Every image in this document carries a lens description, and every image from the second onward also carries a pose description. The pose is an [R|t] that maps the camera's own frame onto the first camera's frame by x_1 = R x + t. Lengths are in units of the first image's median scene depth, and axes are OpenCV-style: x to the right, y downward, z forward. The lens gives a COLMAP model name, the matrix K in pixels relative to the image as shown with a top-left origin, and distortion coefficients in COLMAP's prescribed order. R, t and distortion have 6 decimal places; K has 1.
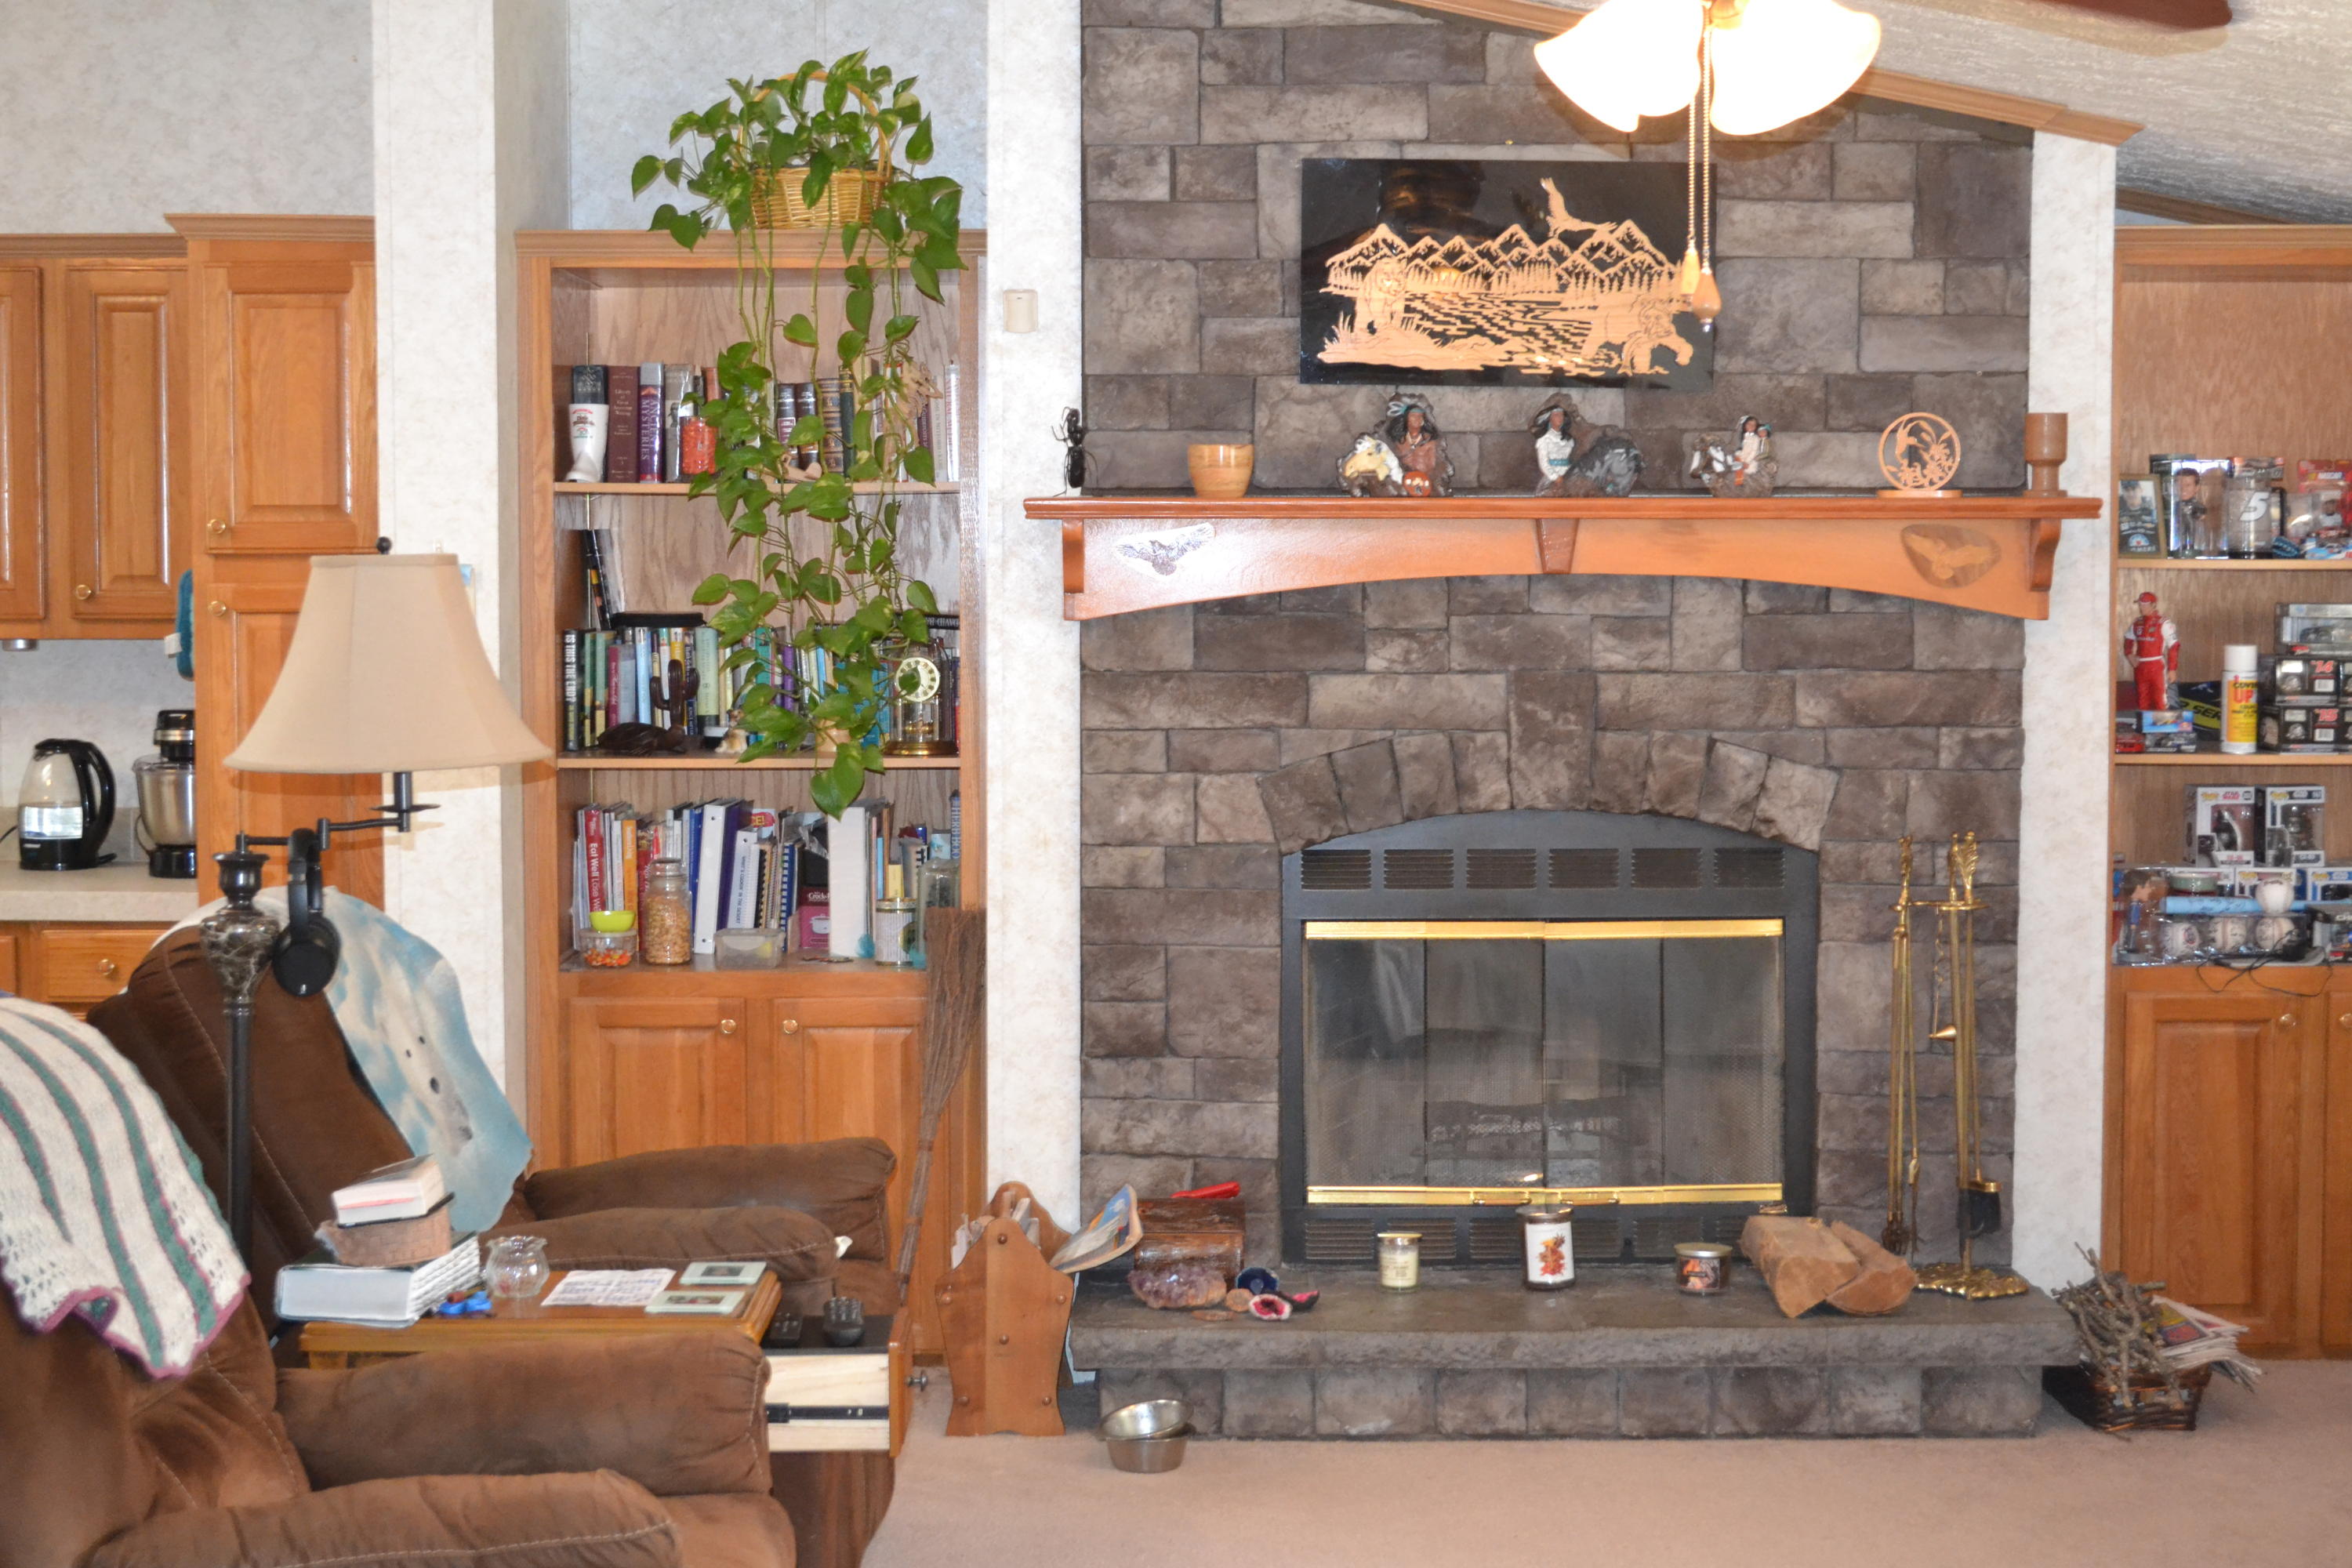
lens RADIAL K [[3377.8, 0, 1190.6], [0, 3377.8, 766.8], [0, 0, 1]] dist [-0.034328, 0.000000]
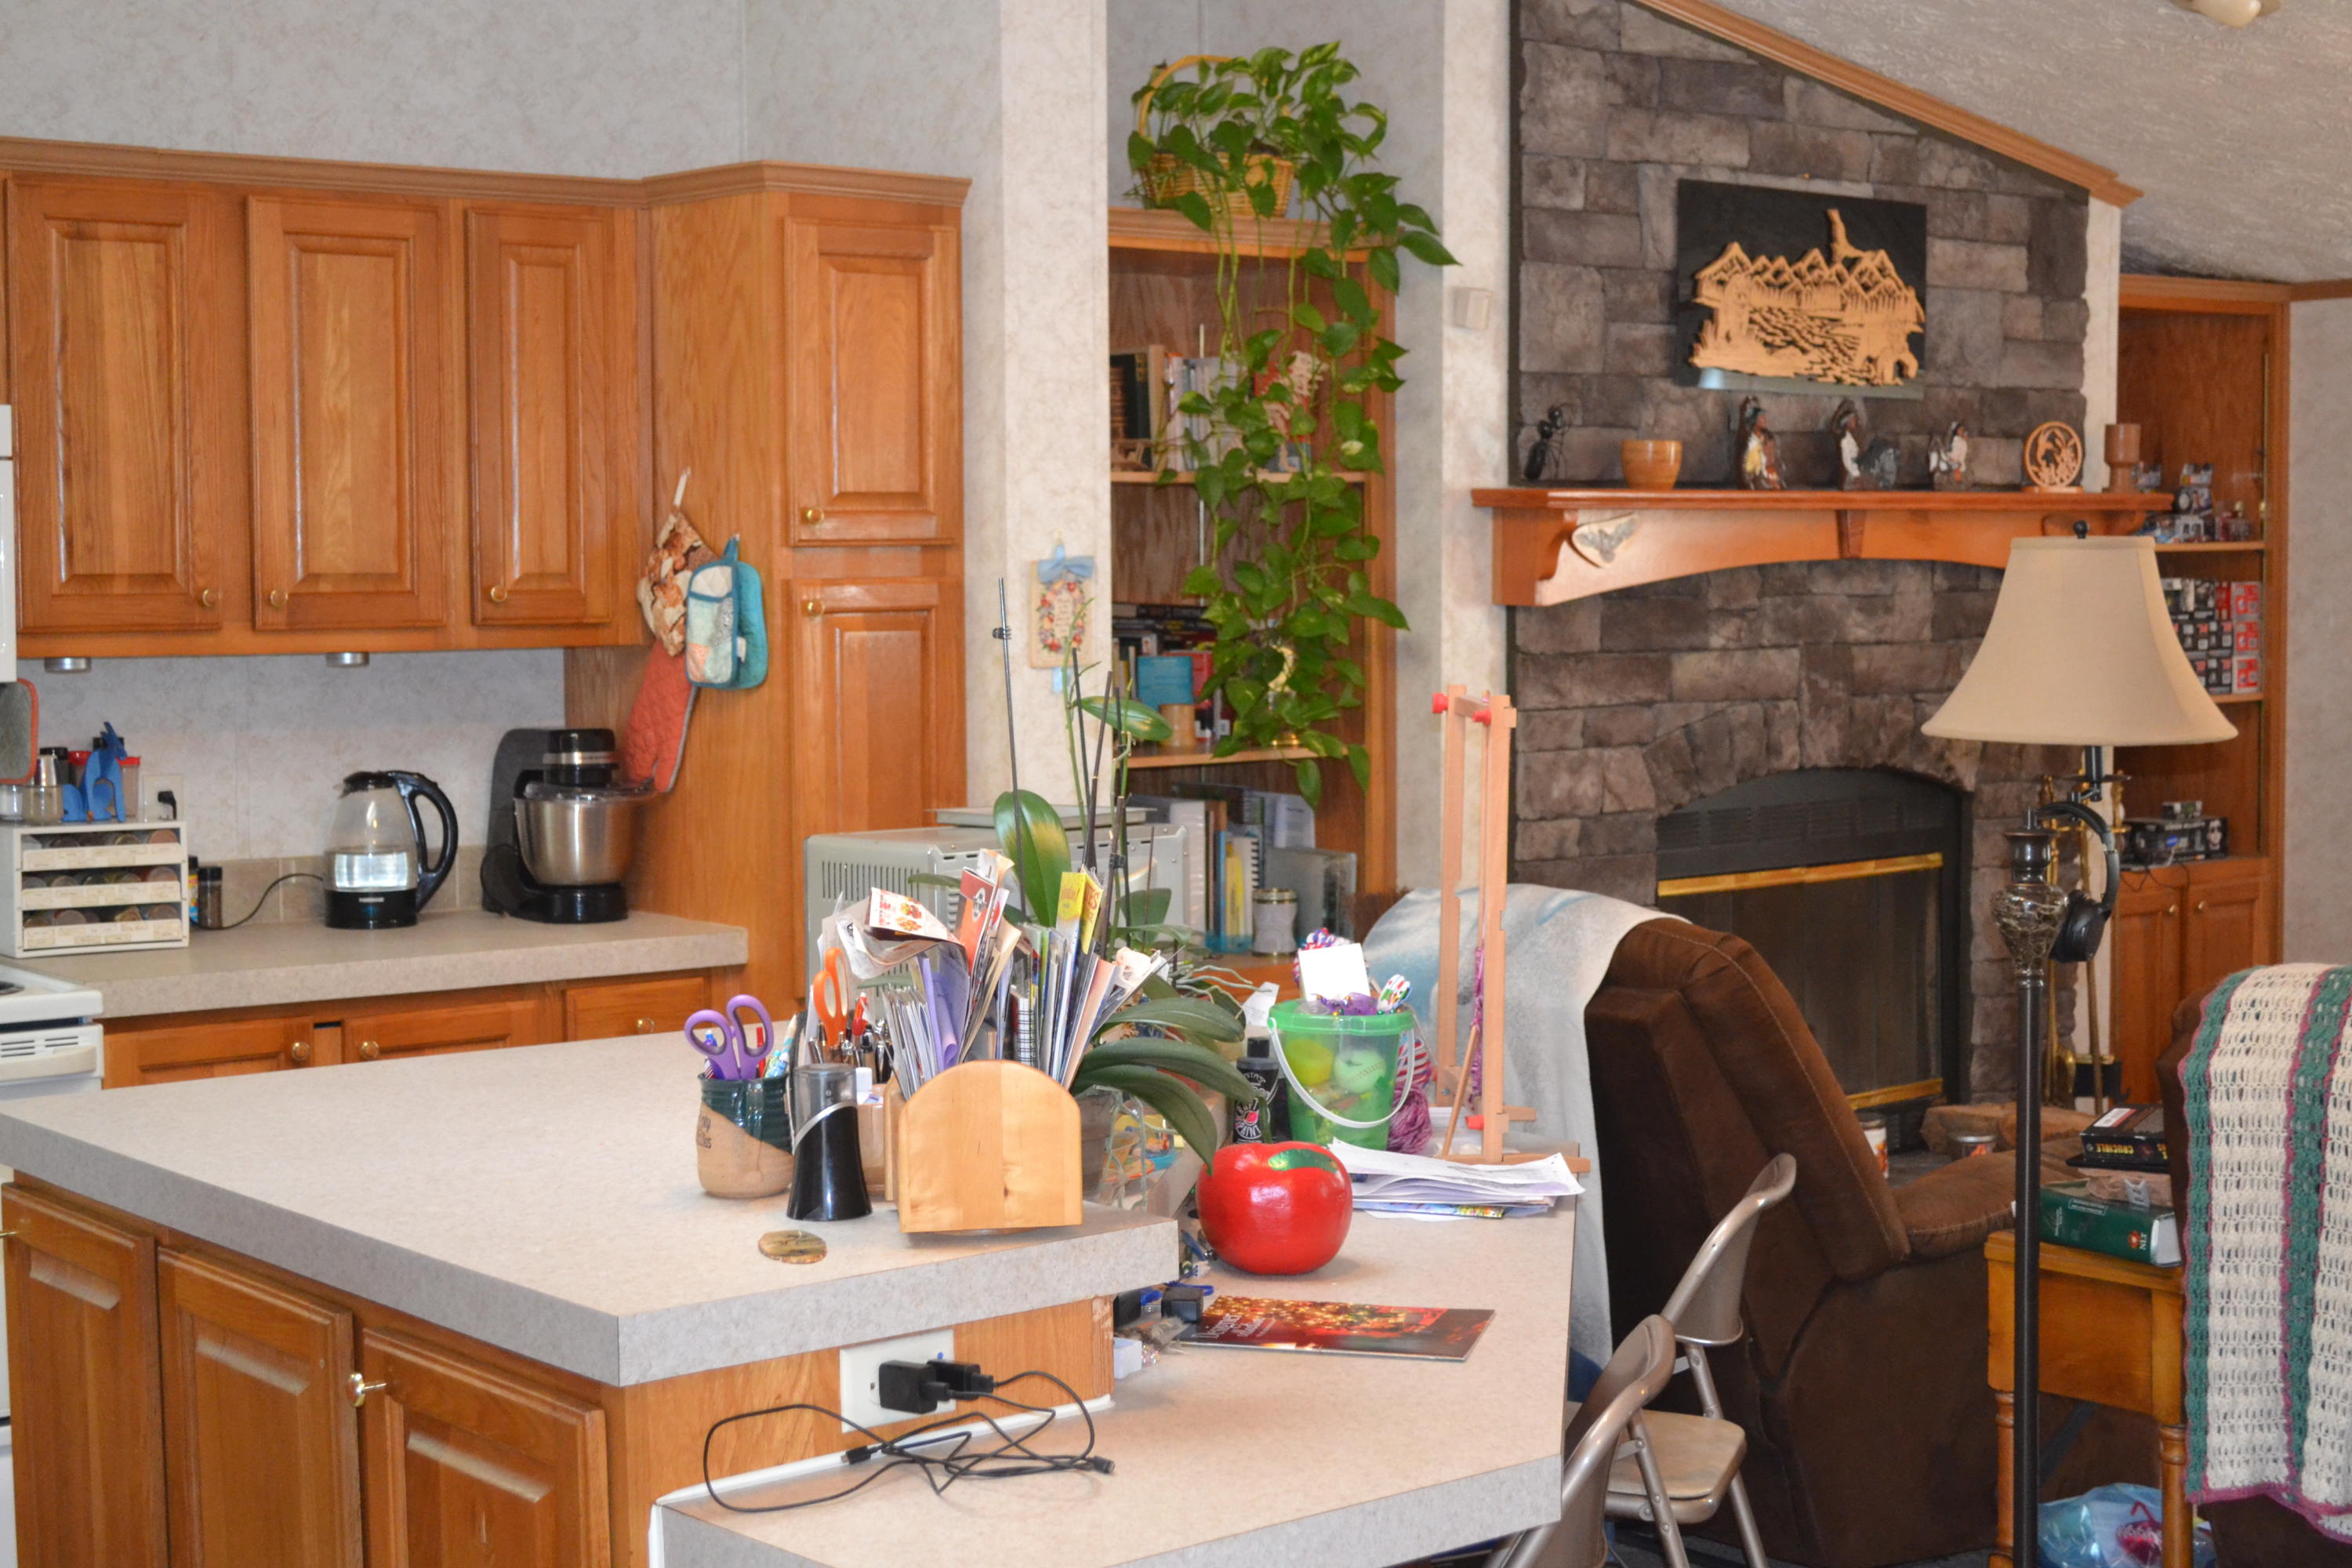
lens RADIAL K [[3377.8, 0, 1166.3], [0, 3377.8, 765.3], [0, 0, 1]] dist [-0.034328, 0.000000]
pose [[0.792702, -0.044532, 0.607980, -0.759209], [0.044773, 0.998888, 0.014787, -0.014560], [-0.607963, 0.015499, 0.793814, 0.237206]]
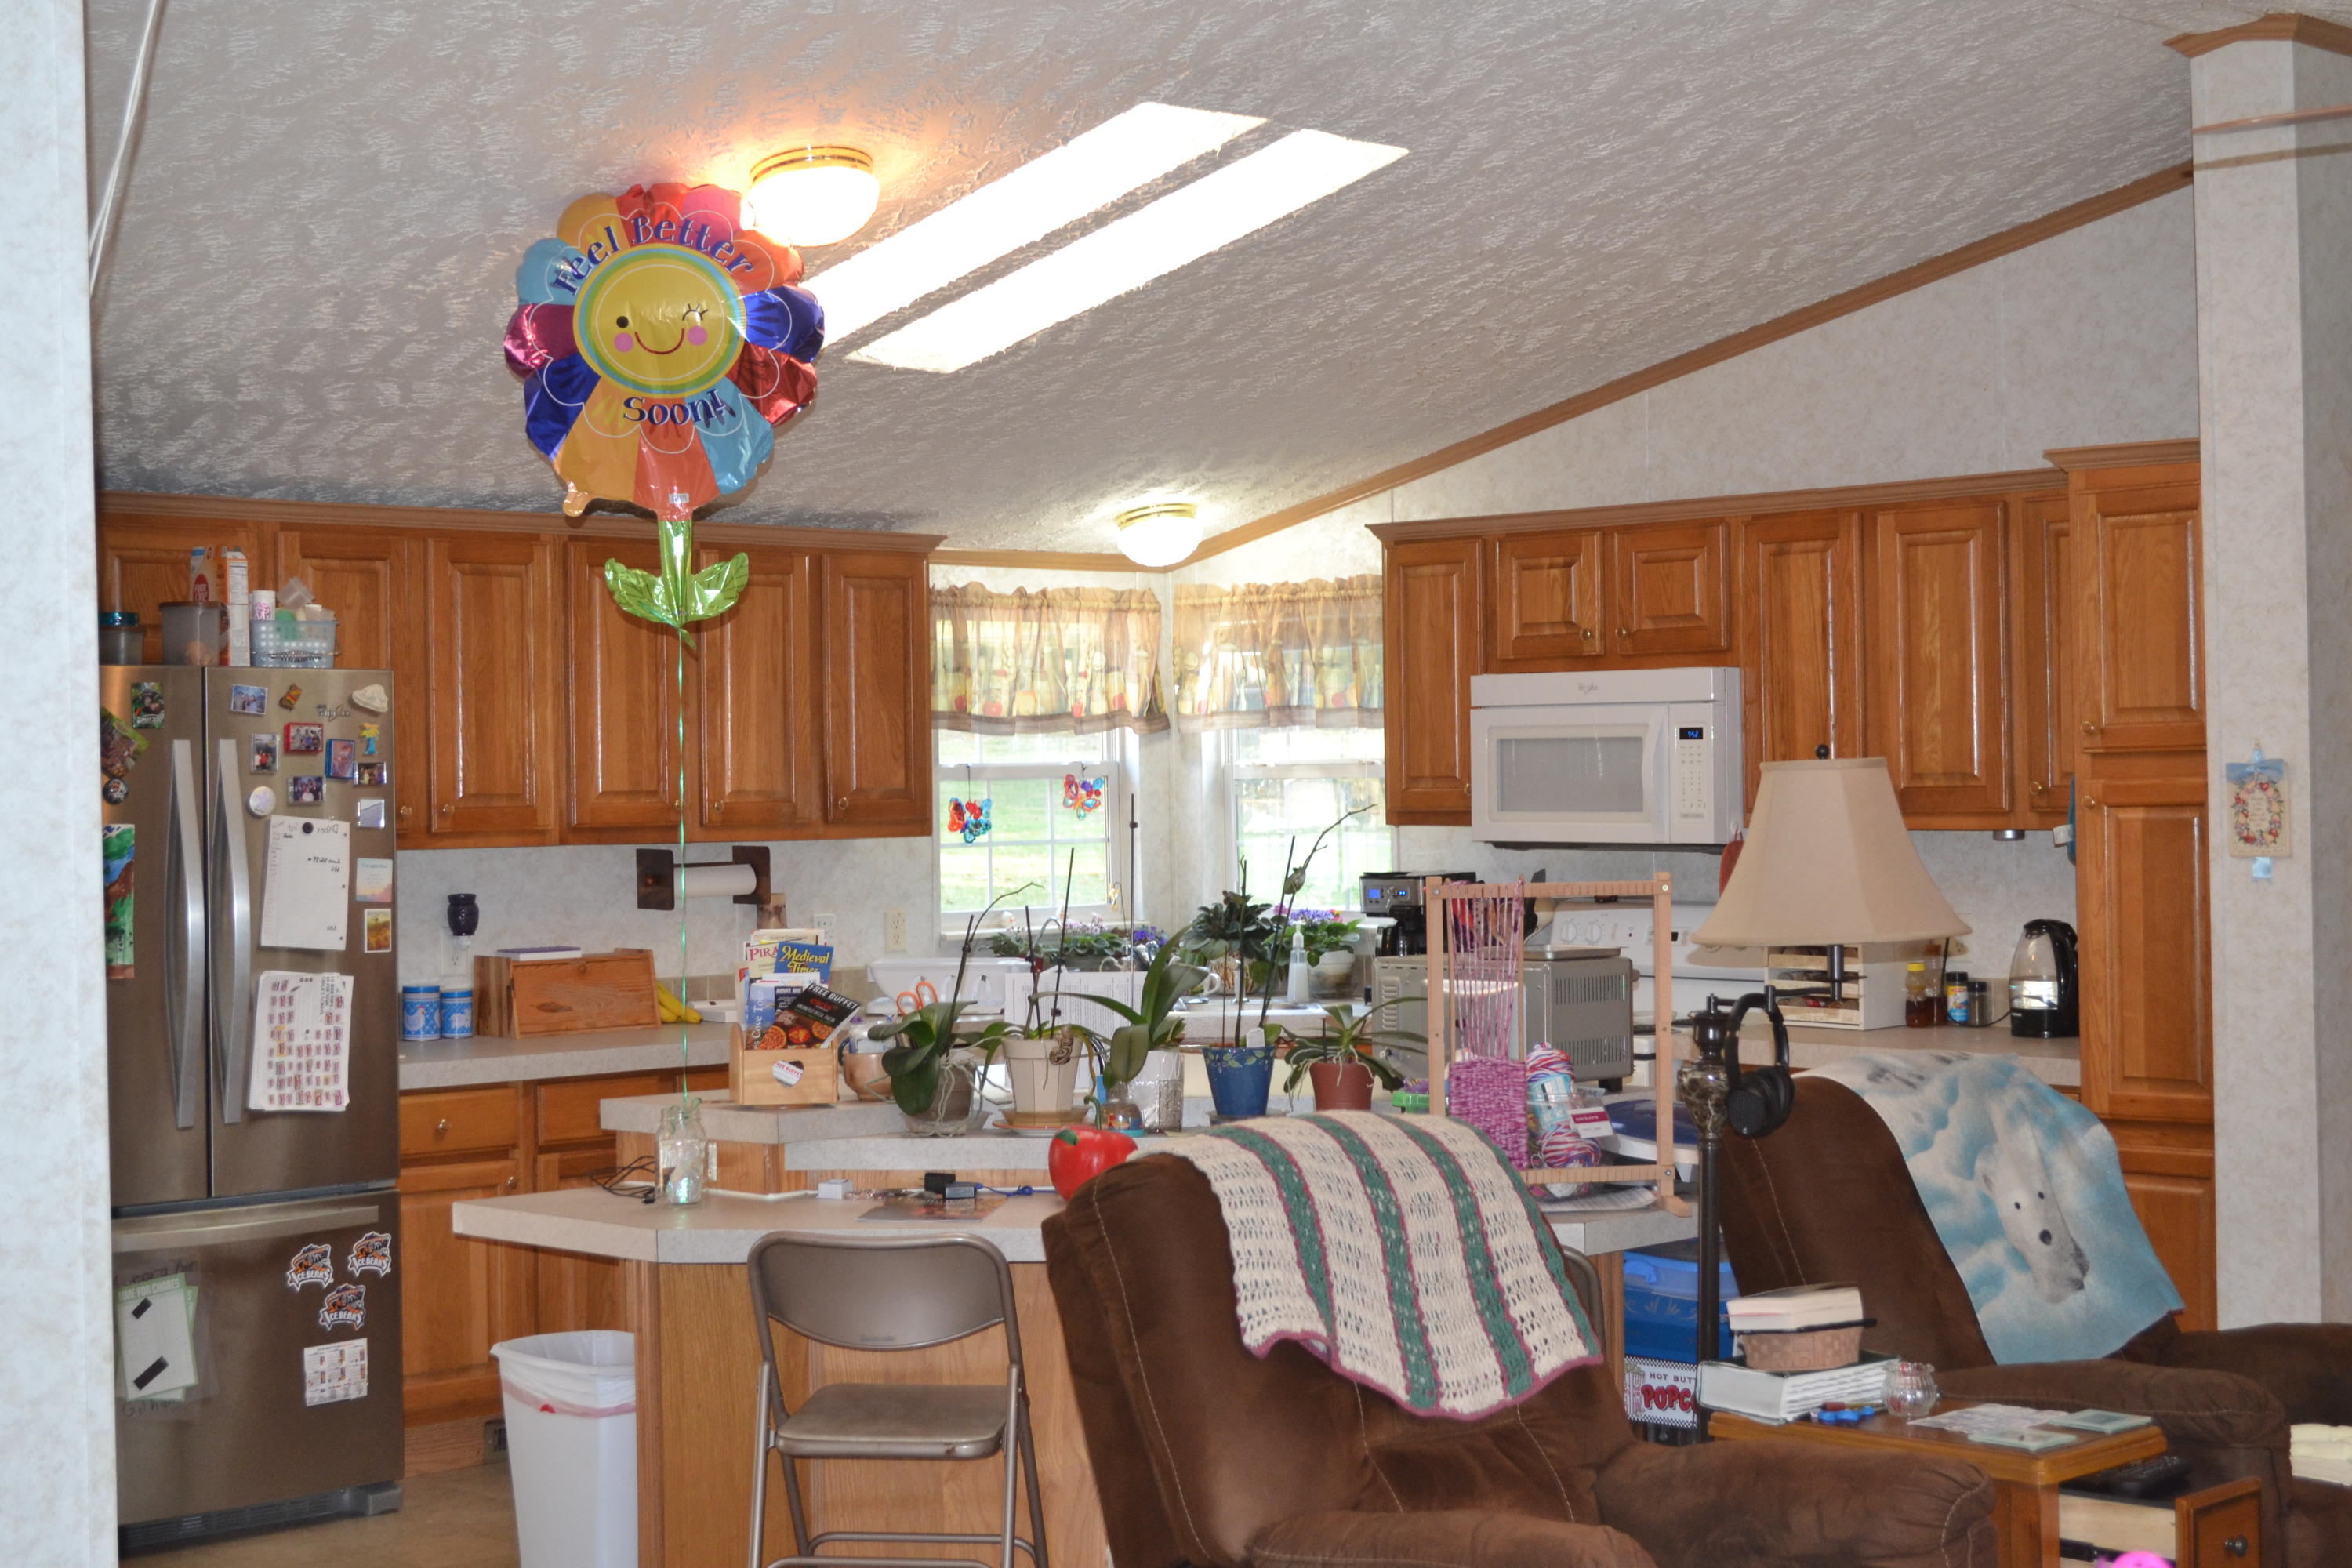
lens RADIAL K [[3377.8, 0, 1181.0], [0, 3377.8, 769.3], [0, 0, 1]] dist [-0.034328, 0.000000]
pose [[0.682705, -0.014306, -0.730554, 0.312939], [-0.025719, 0.998718, -0.043592, -0.002175], [0.730241, 0.048550, 0.681462, 0.031780]]
